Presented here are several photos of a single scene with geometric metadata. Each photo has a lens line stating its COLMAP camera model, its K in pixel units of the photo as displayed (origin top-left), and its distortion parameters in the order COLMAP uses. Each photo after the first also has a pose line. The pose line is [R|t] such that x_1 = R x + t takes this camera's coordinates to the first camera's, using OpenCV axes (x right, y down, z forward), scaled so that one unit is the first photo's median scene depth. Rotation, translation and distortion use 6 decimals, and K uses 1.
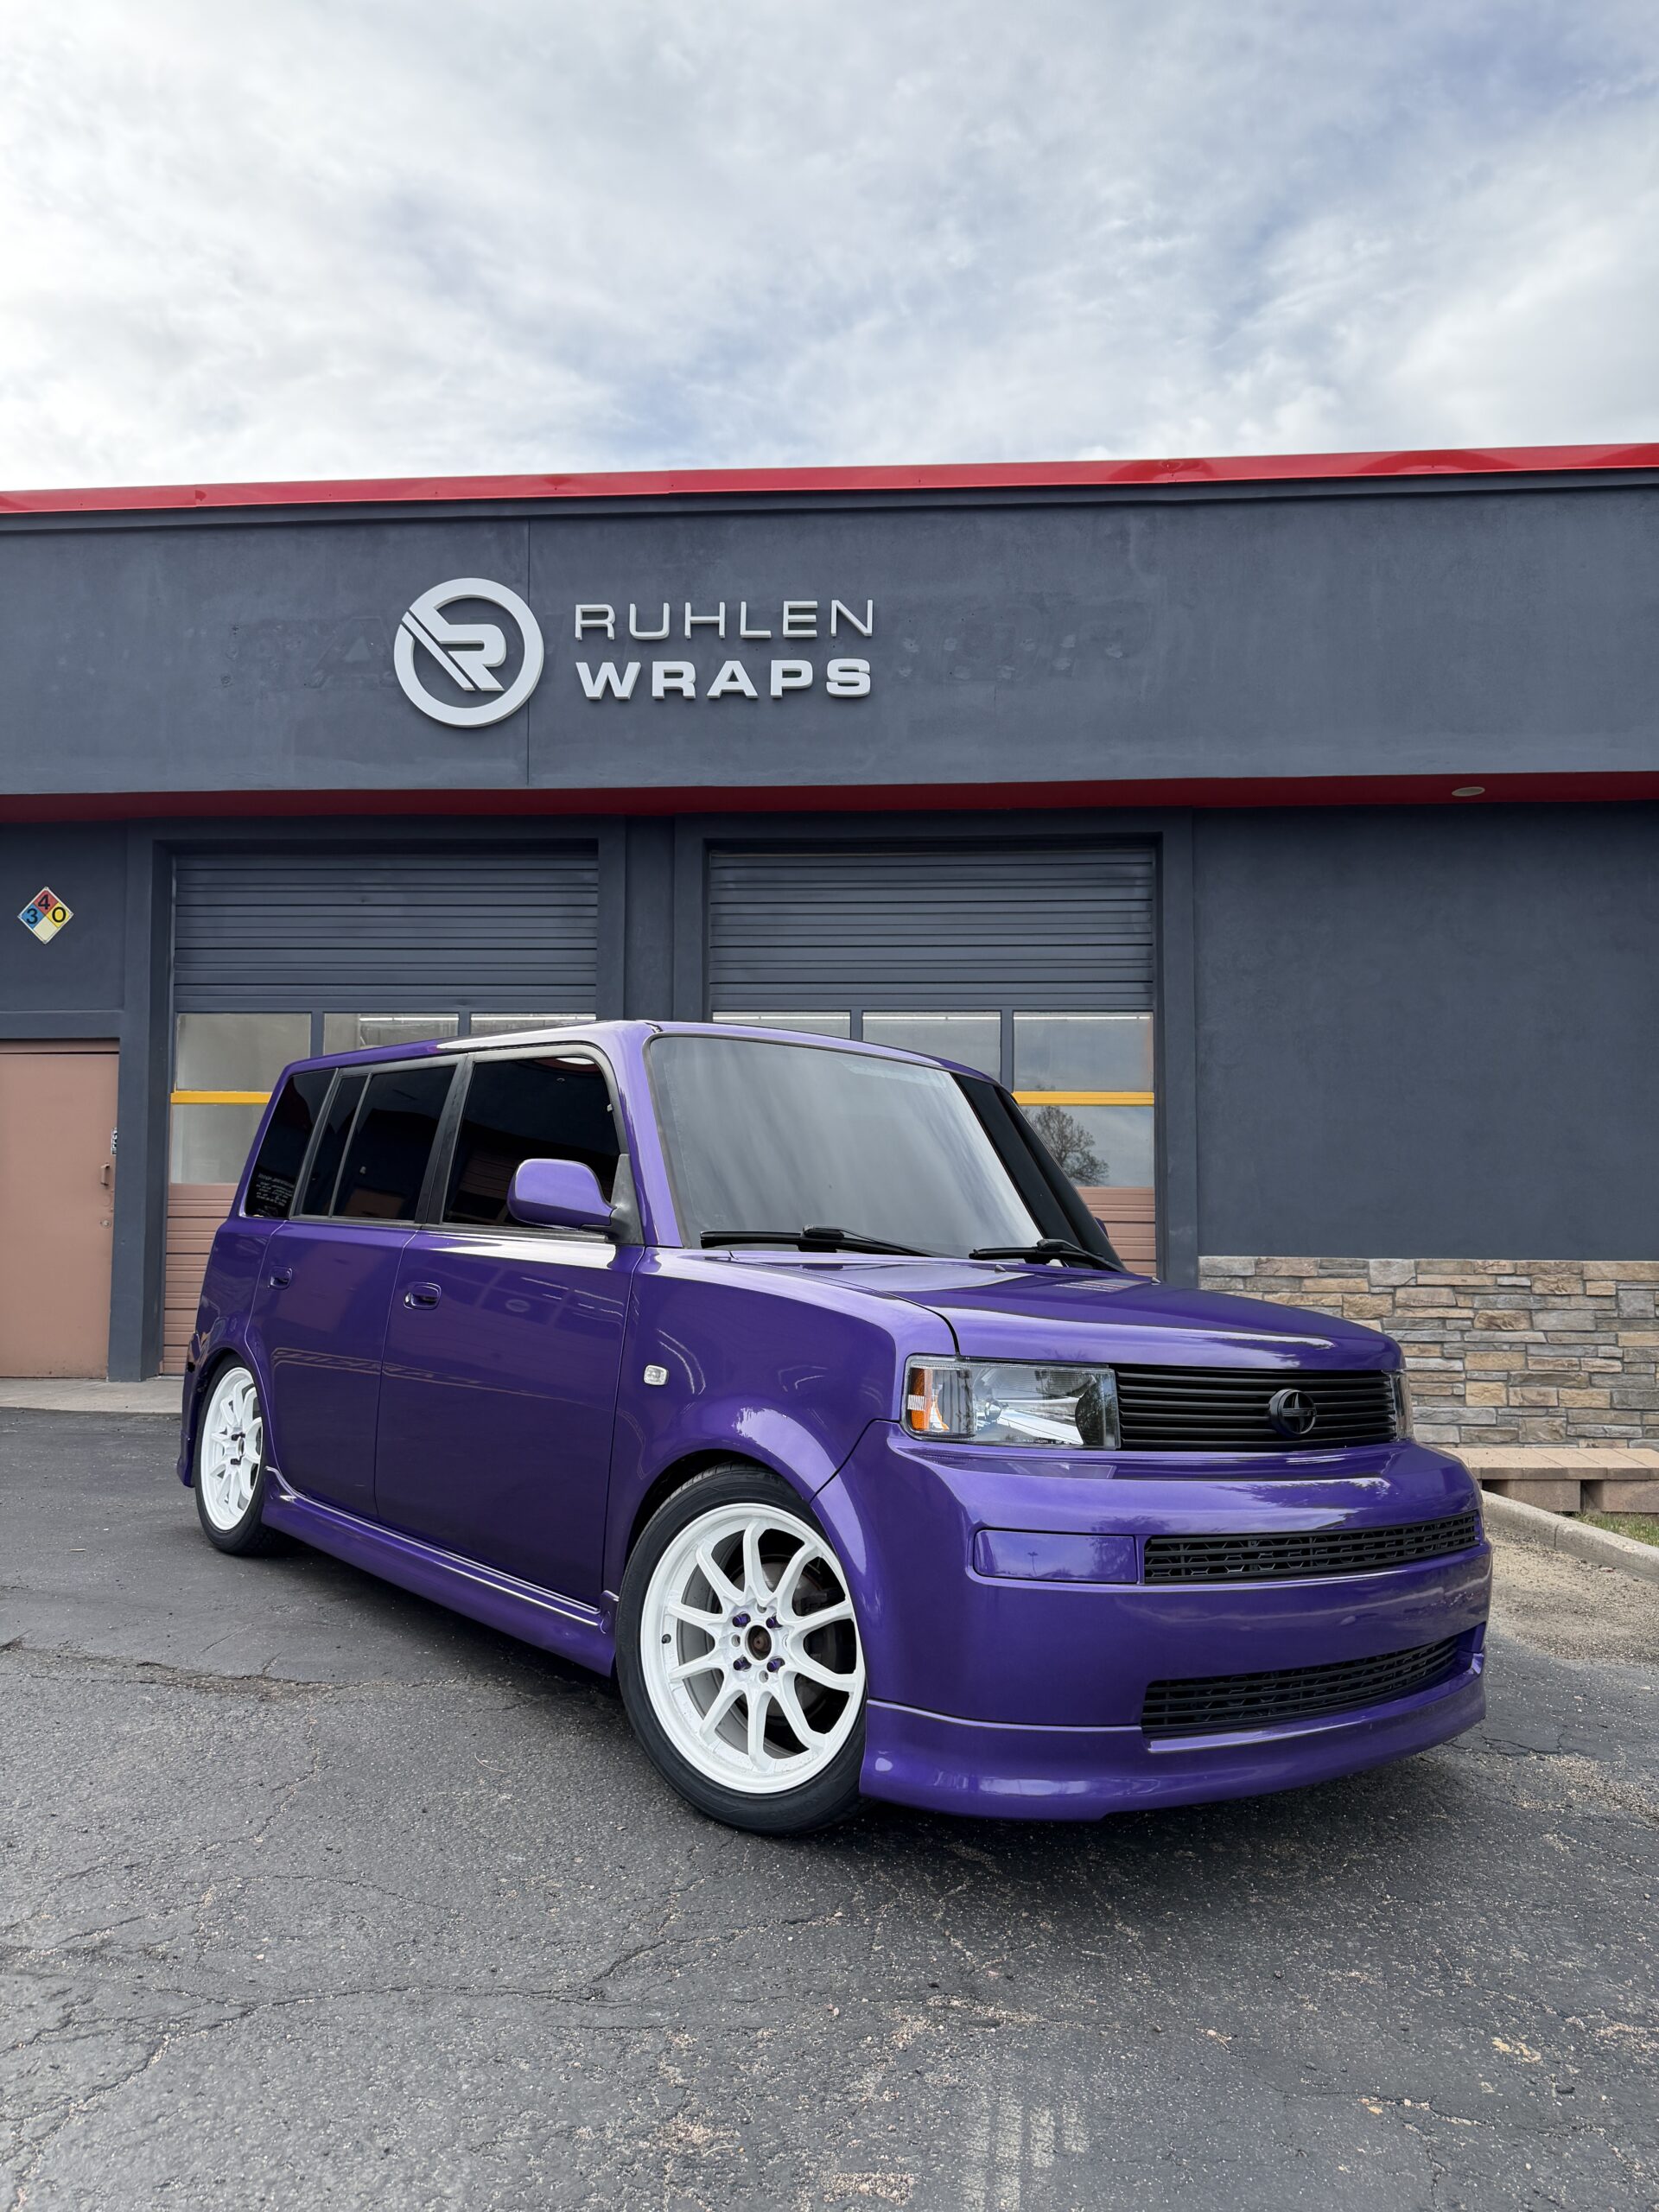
lens RADIAL K [[1565.0, 0, 836.1], [0, 1565.0, 1122.2], [0, 0, 1]] dist [0.010583, -0.027127]
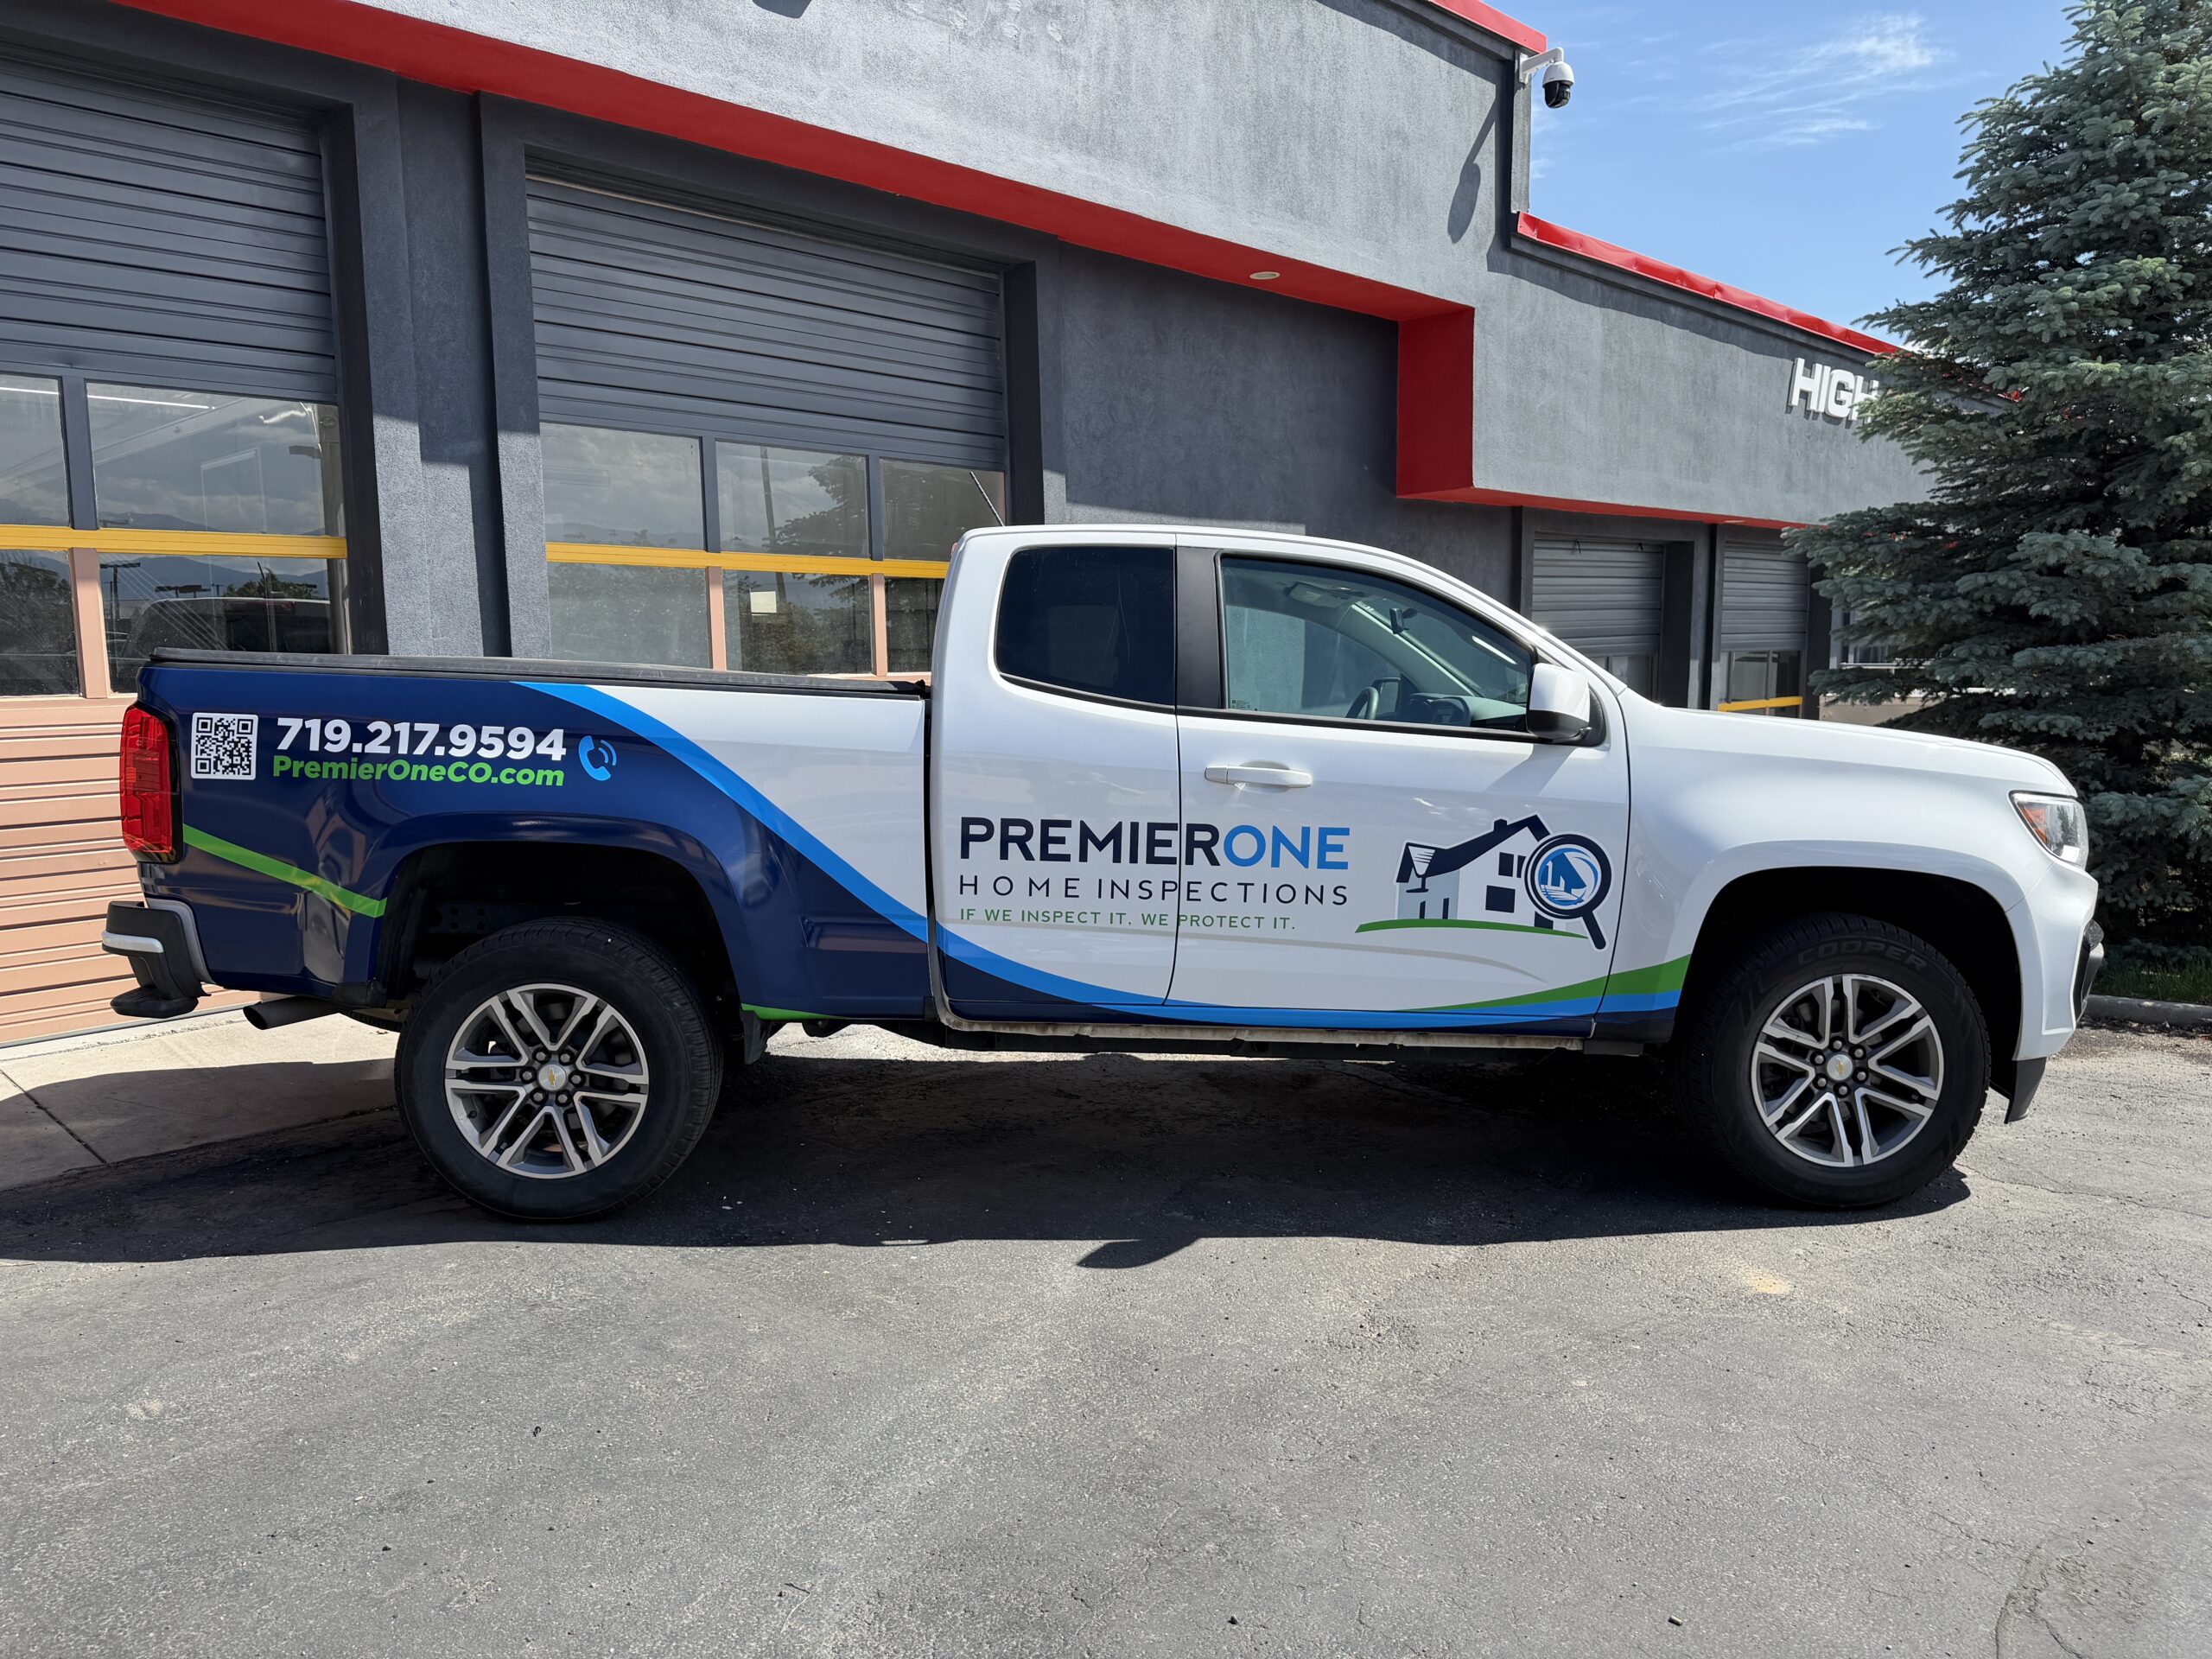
lens RADIAL K [[1565.0, 0, 1094.5], [0, 1565.0, 831.8], [0, 0, 1]] dist [0.010583, -0.027127]
pose [[0.646752, -0.101400, 0.755930, -0.473209], [-0.030346, 0.986917, 0.158347, -0.012161], [-0.762096, -0.125351, 0.635214, 0.391152]]
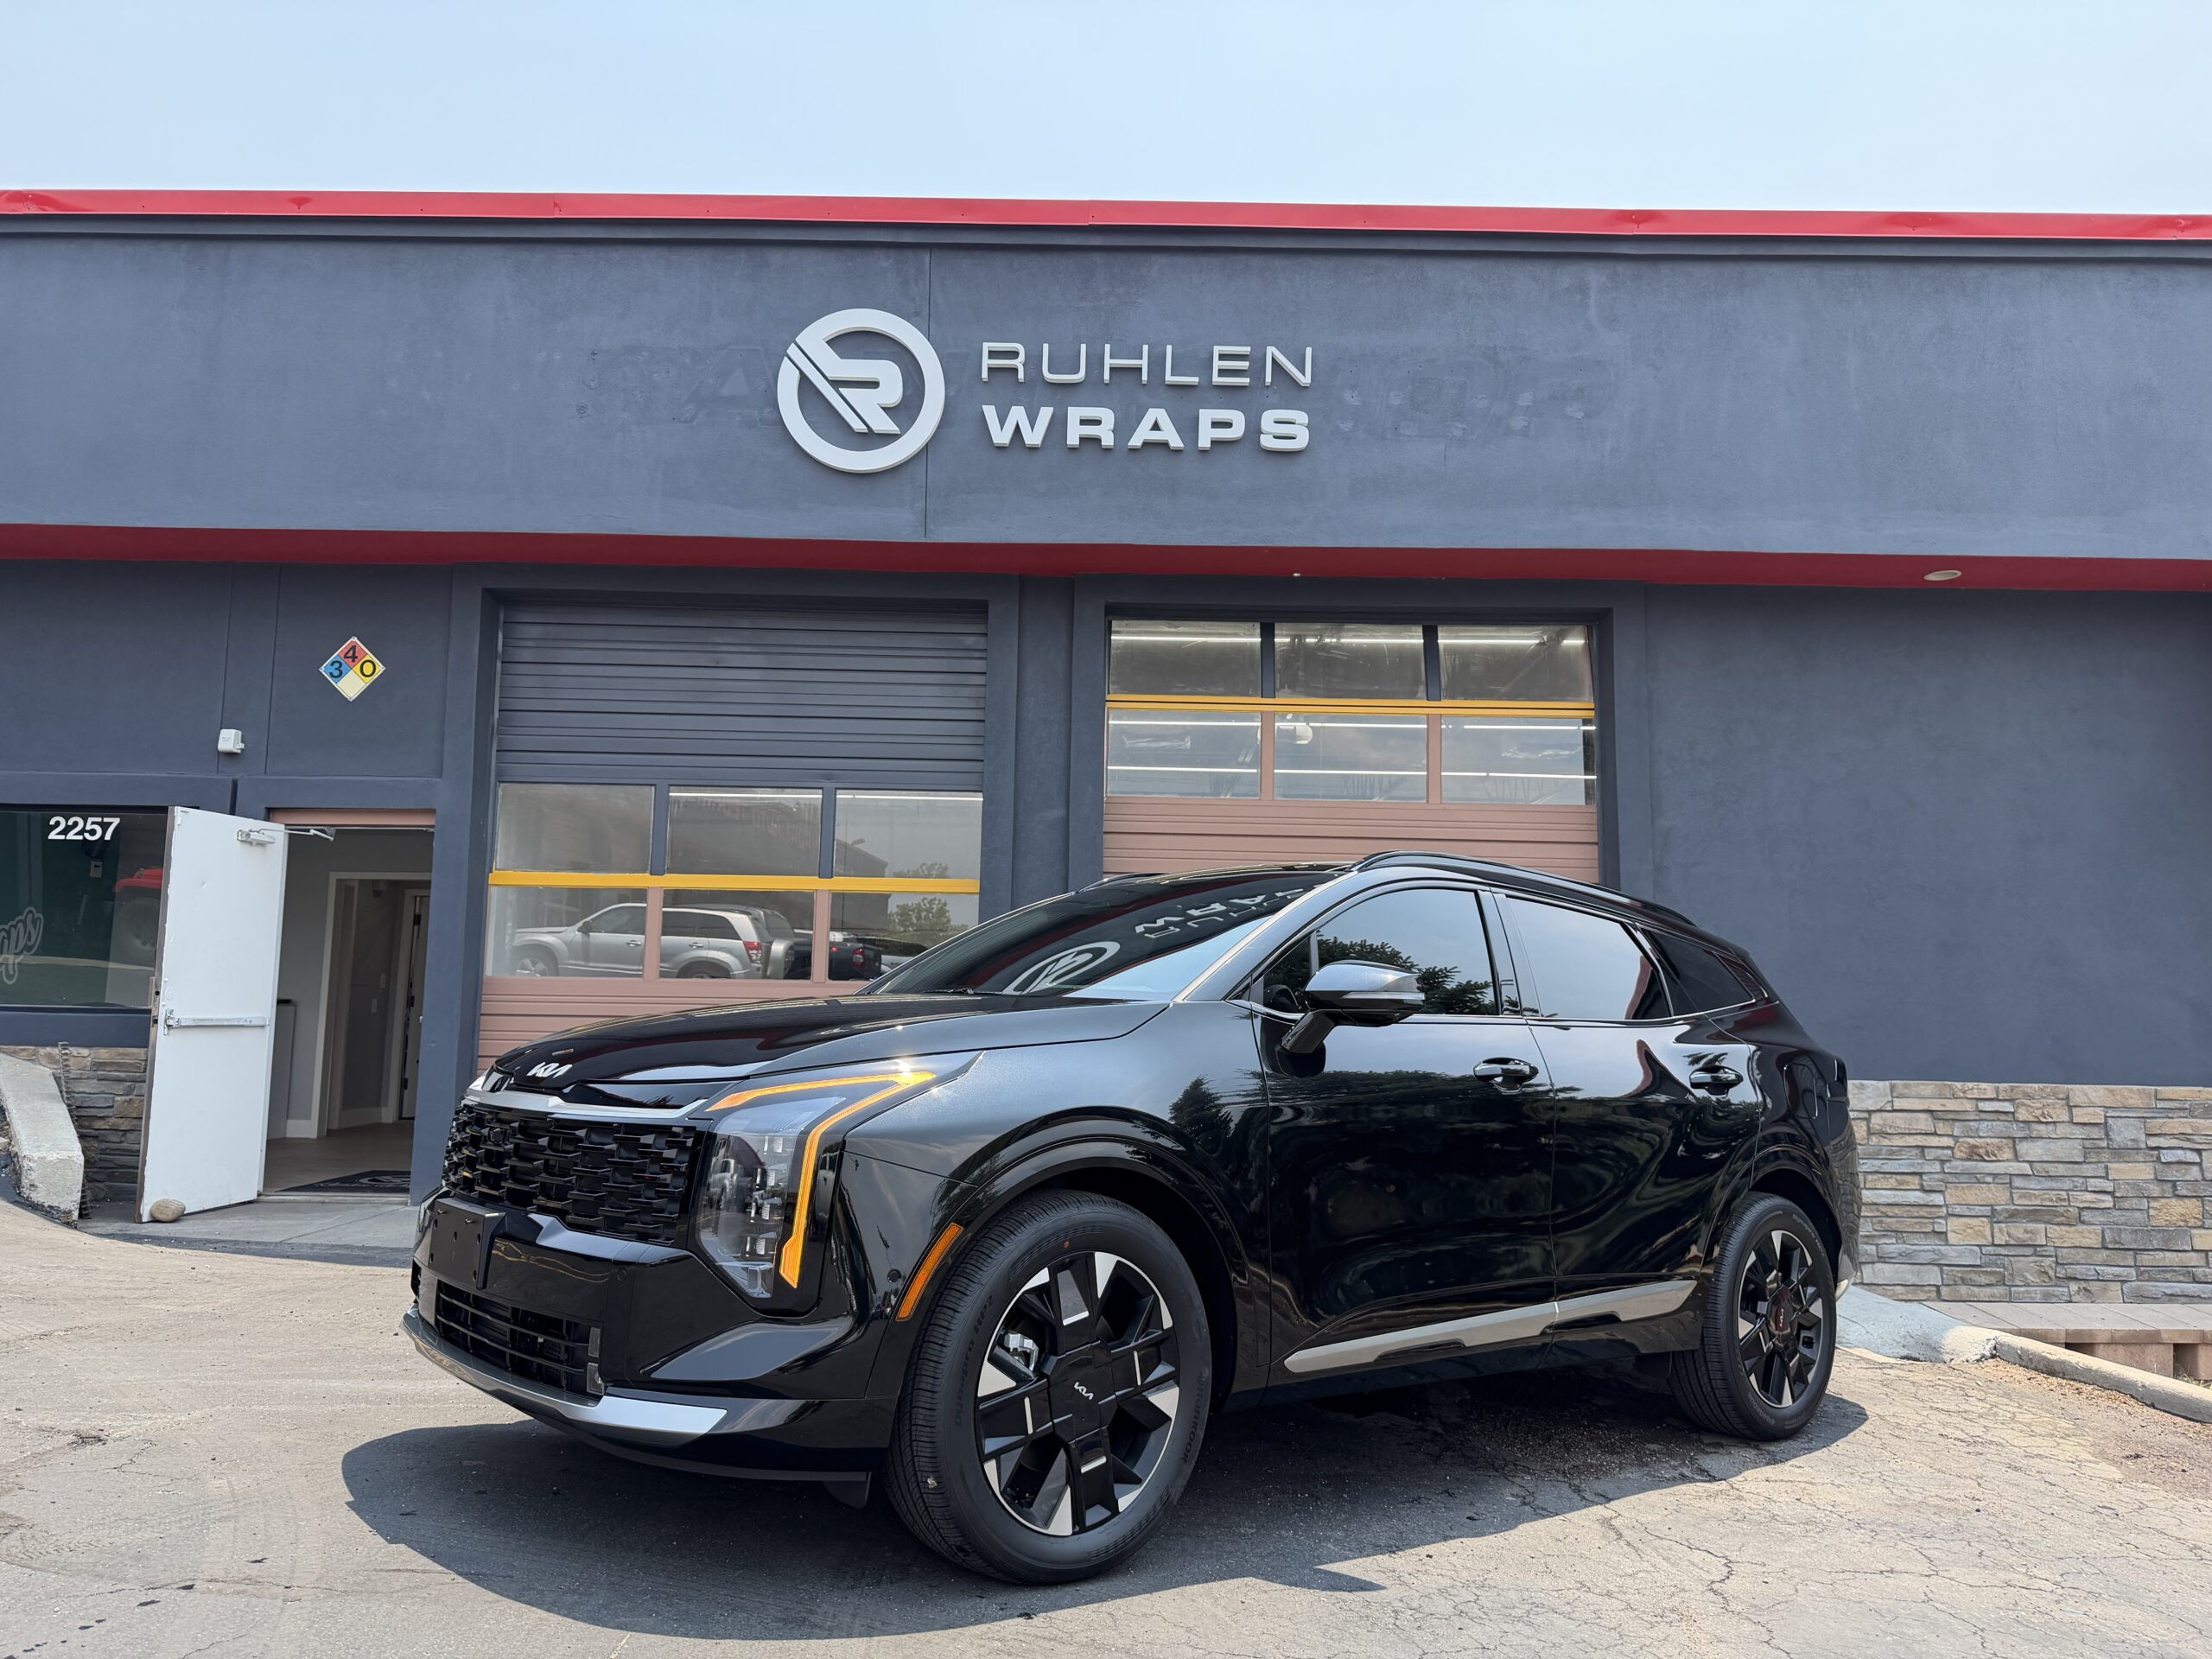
lens RADIAL K [[1565.0, 0, 1104.5], [0, 1565.0, 823.6], [0, 0, 1]] dist [0.010583, -0.027127]
pose [[0.998245, 0.020026, 0.055739, -0.140899], [-0.017016, 0.998399, -0.053947, -0.005173], [-0.056730, 0.052904, 0.996987, 0.110184]]
